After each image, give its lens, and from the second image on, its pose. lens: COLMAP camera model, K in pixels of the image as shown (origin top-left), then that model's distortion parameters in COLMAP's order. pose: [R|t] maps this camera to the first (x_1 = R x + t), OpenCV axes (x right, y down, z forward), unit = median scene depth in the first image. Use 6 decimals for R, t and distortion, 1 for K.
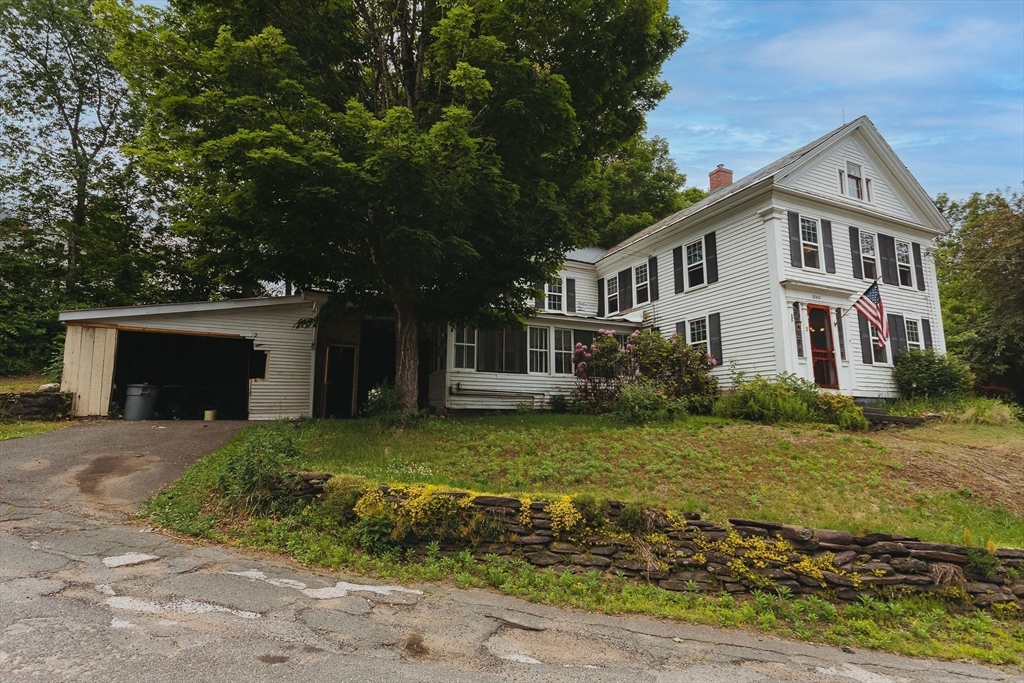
lens RADIAL K [[486.6, 0, 512.0], [0, 486.6, 341.5], [0, 0, 1]] dist [0.002707, 0.000565]
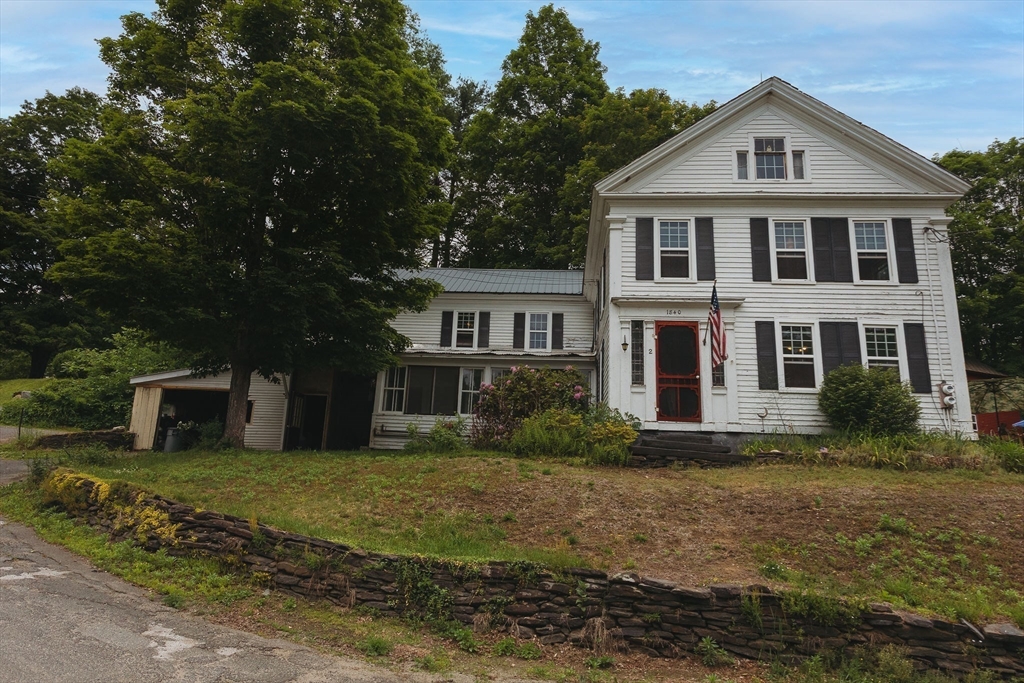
lens RADIAL K [[583.6, 0, 512.0], [0, 583.6, 341.5], [0, 0, 1]] dist [-0.006567, -0.000736]
pose [[0.880310, -0.082489, -0.467173, 0.795790], [0.039010, 0.994018, -0.102008, 0.047299], [0.472793, 0.071574, 0.878262, -0.006724]]
